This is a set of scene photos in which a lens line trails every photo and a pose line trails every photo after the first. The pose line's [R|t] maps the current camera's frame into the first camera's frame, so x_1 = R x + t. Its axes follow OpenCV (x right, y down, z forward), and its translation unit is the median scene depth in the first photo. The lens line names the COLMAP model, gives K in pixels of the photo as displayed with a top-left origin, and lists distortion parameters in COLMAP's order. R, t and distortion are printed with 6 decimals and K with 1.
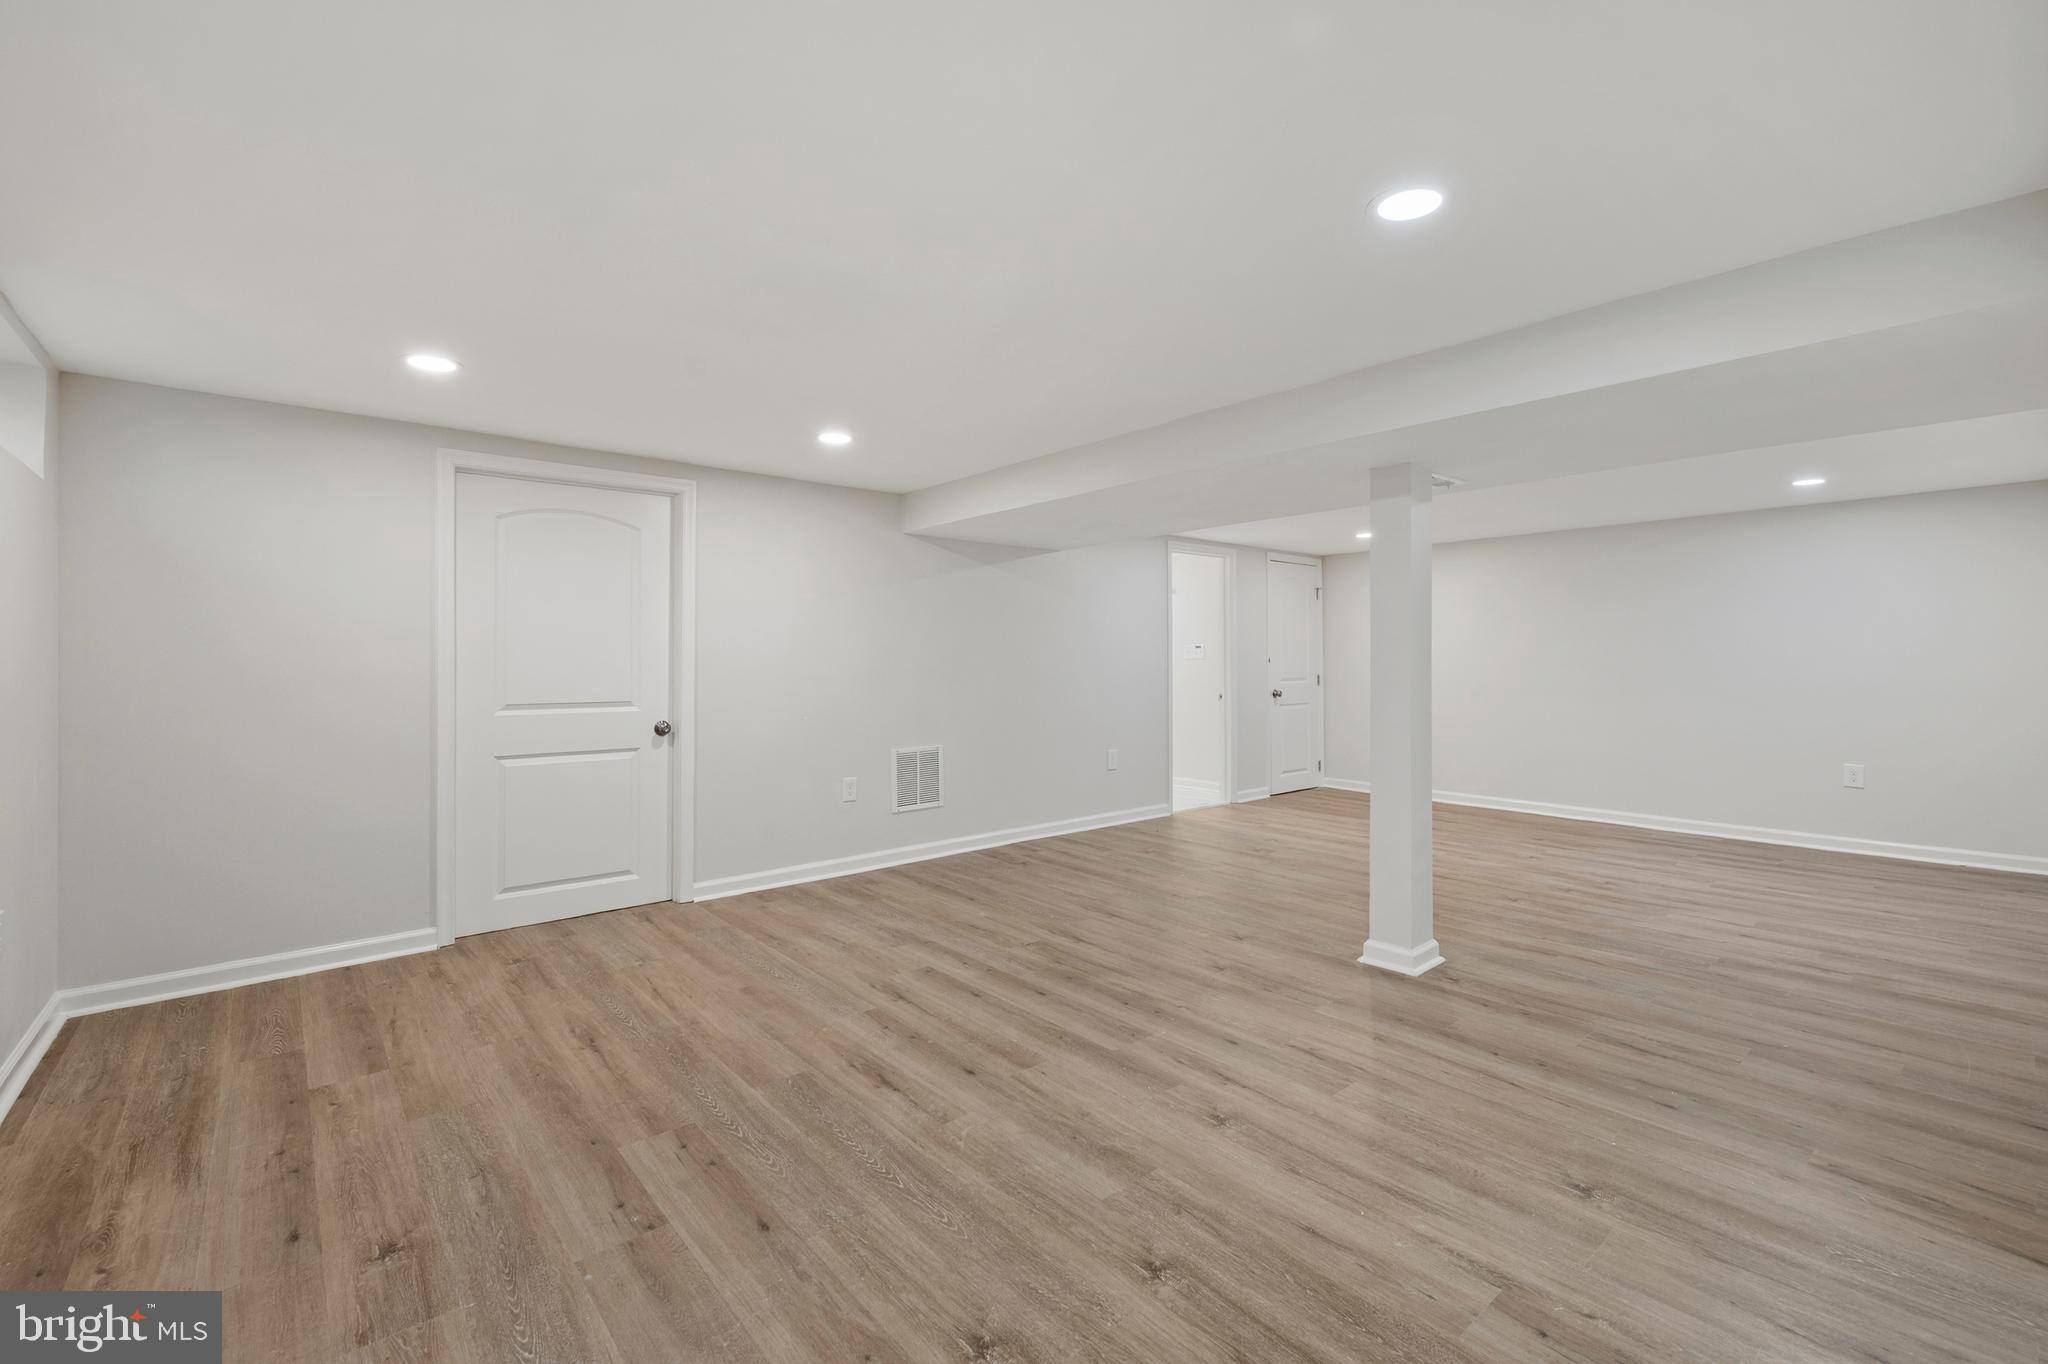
lens RADIAL K [[877.3, 0, 1050.5], [0, 877.3, 660.6], [0, 0, 1]] dist [0.001783, -0.000262]
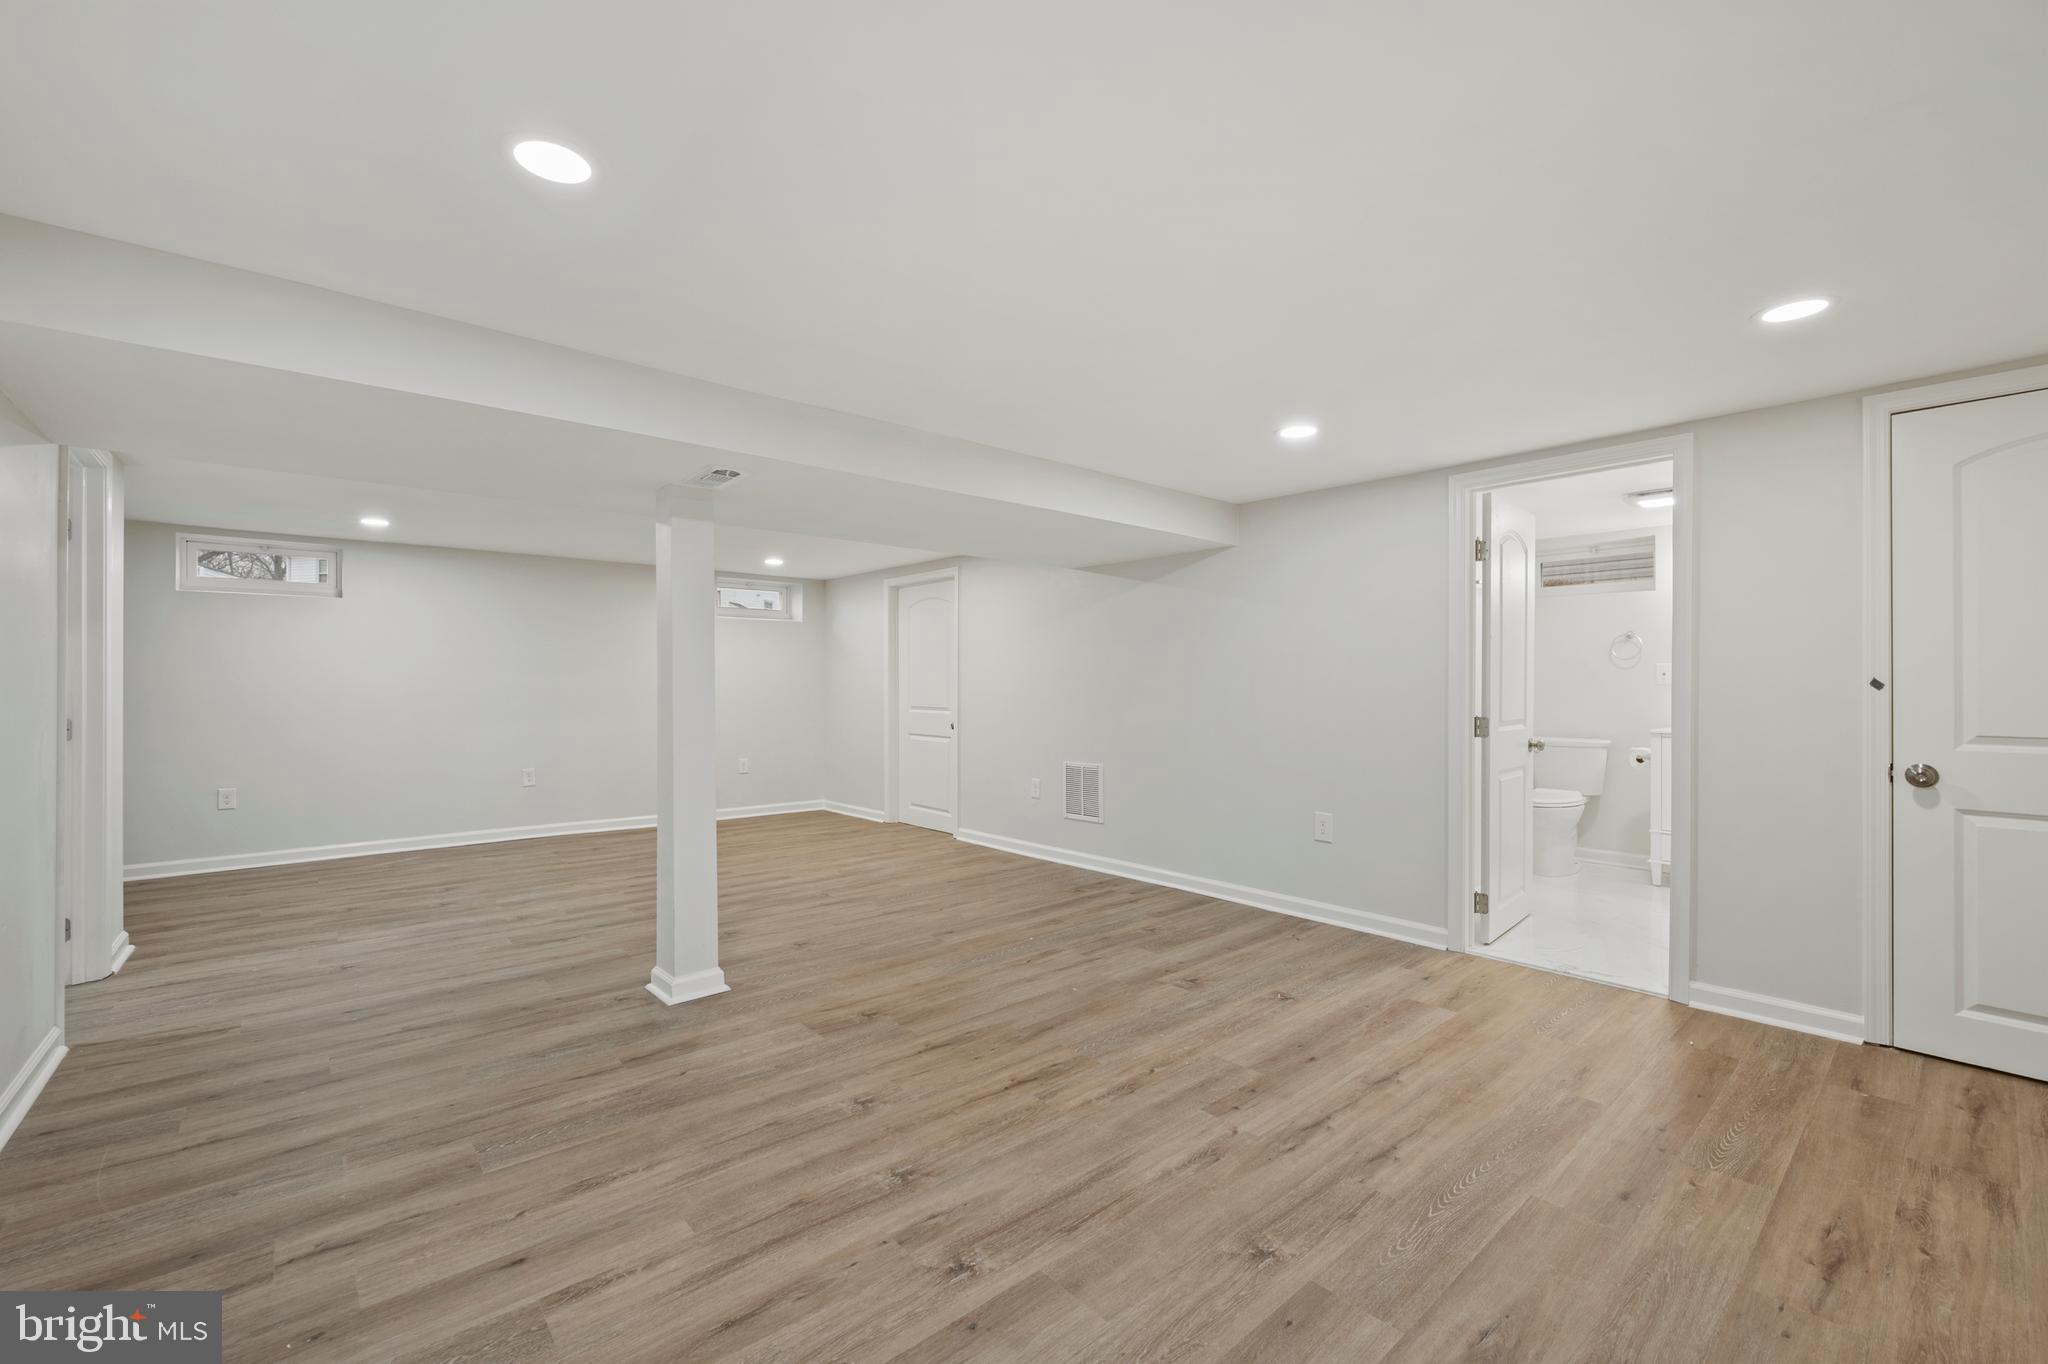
lens RADIAL K [[857.7, 0, 1018.8], [0, 857.7, 681.3], [0, 0, 1]] dist [0.000004, 0.000108]
pose [[-0.021553, -0.002948, -0.999763, 1.760094], [0.004015, 0.999987, -0.003035, -0.000253], [0.999760, -0.004080, -0.021541, 1.807480]]
